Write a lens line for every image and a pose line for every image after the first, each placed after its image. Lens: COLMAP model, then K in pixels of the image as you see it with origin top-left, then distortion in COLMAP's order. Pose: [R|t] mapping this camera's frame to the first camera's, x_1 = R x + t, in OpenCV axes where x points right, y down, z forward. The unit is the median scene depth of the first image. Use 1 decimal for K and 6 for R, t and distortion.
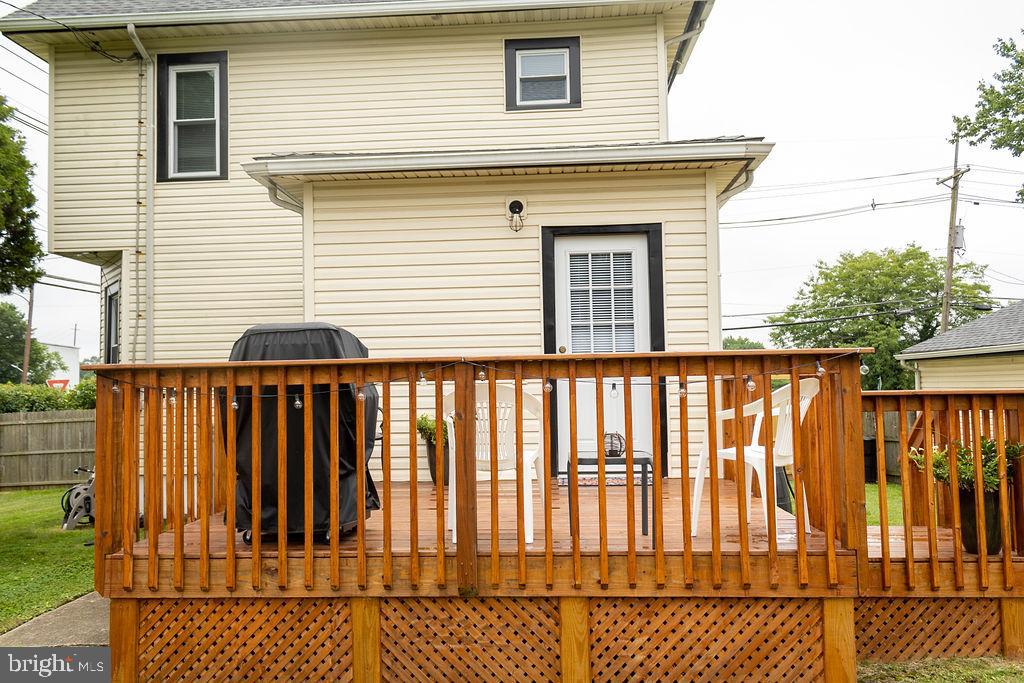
lens RADIAL K [[823.3, 0, 506.4], [0, 823.3, 342.9], [0, 0, 1]] dist [0.033872, -0.030348]
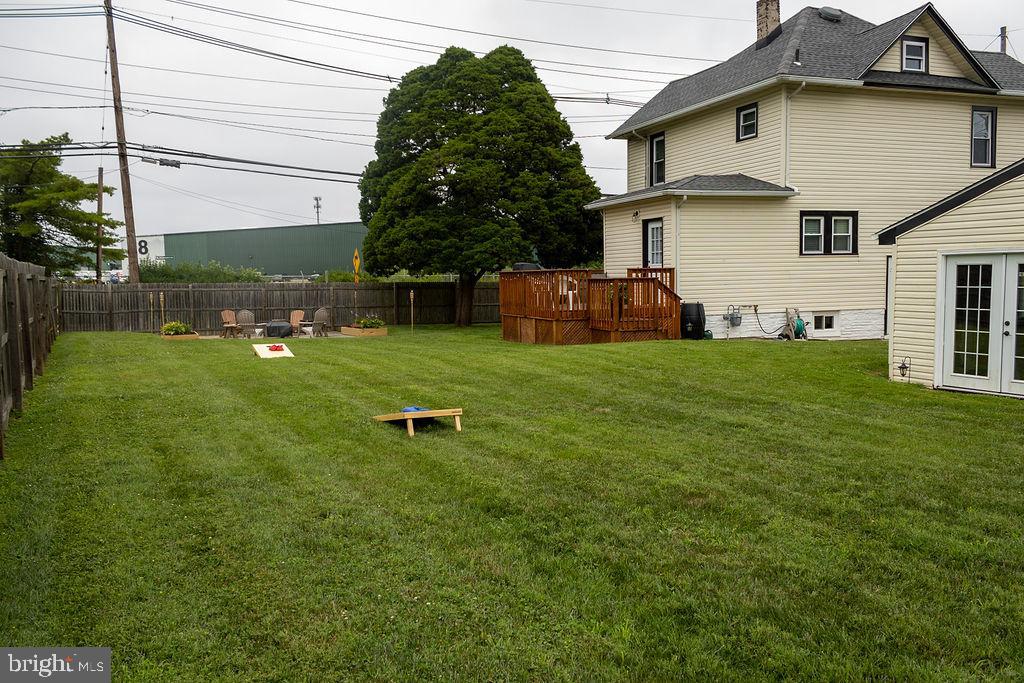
lens RADIAL K [[823.3, 0, 509.5], [0, 823.3, 342.3], [0, 0, 1]] dist [0.033872, -0.030348]
pose [[0.422072, 0.082301, -0.902819, 1.720454], [0.056176, 0.991582, 0.116655, -0.053494], [0.904820, -0.099953, 0.413896, -0.459396]]
